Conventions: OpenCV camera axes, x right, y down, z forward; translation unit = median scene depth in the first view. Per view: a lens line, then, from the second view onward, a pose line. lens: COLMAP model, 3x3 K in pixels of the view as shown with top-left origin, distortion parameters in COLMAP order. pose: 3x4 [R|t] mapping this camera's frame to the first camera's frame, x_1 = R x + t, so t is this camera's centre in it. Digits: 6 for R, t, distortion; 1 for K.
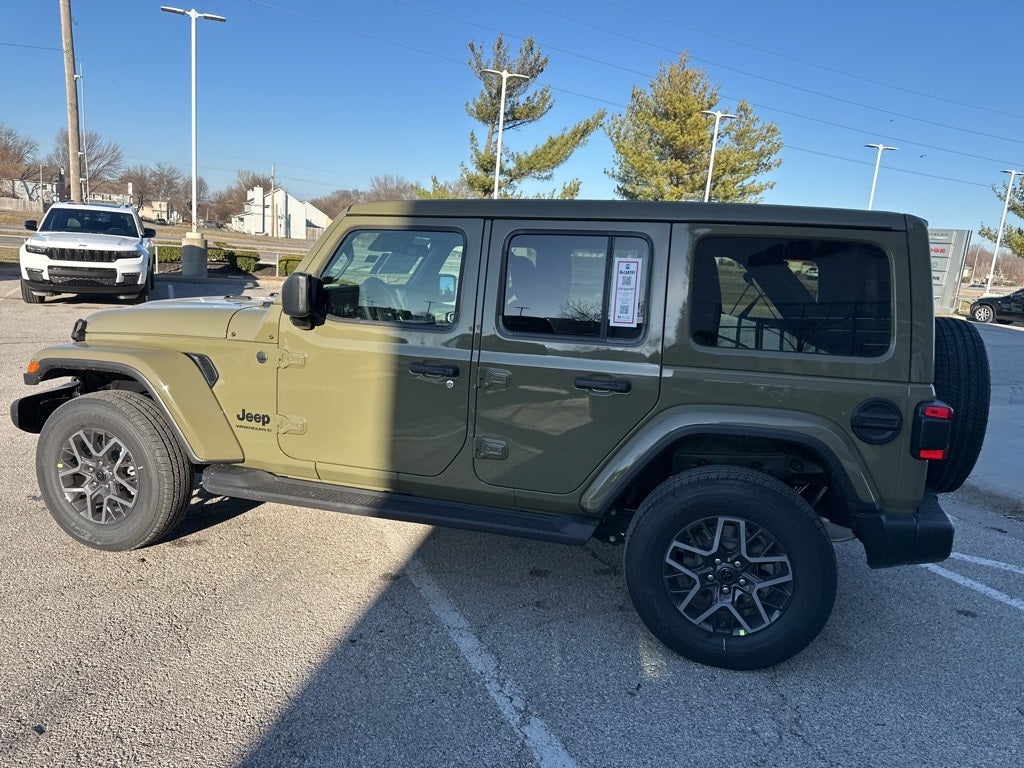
lens RADIAL K [[714.5, 0, 606.7], [0, 714.5, 388.6], [0, 0, 1]] dist [0.082232, -0.116605]
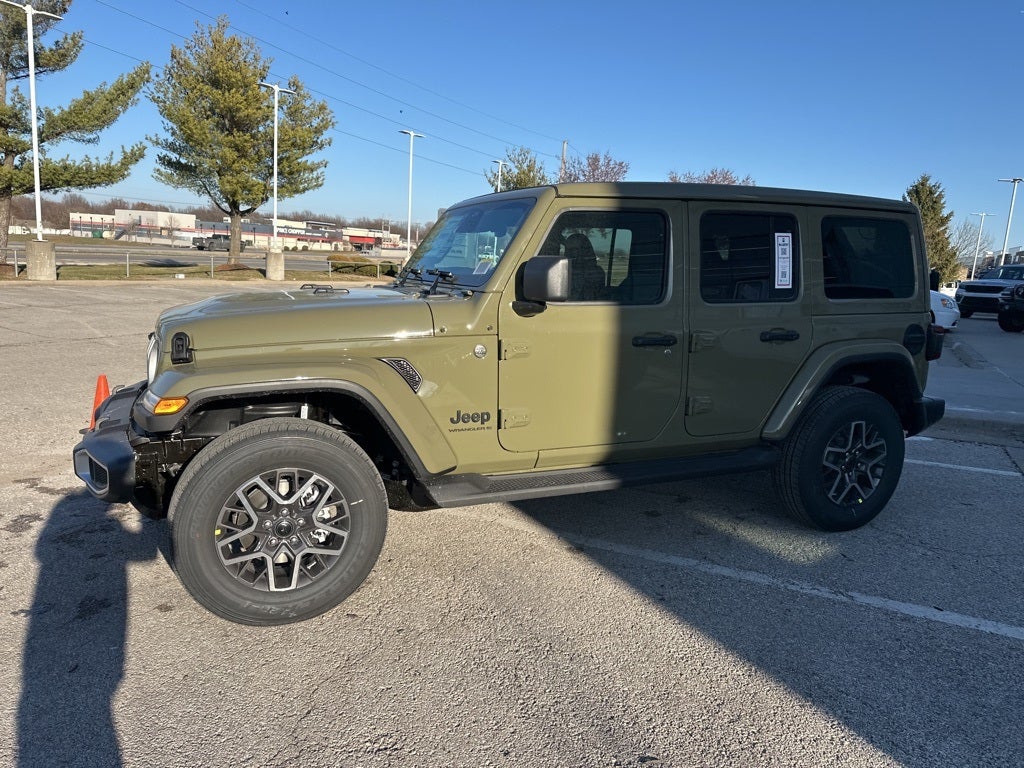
lens RADIAL K [[685.5, 0, 512.0], [0, 685.5, 384.0], [0, 0, 1]] dist [0.014788, -0.000115]
pose [[0.797592, -0.143572, 0.585861, -0.946836], [0.122033, 0.989583, 0.076373, -0.061742], [-0.590724, 0.010580, 0.806805, 0.271734]]
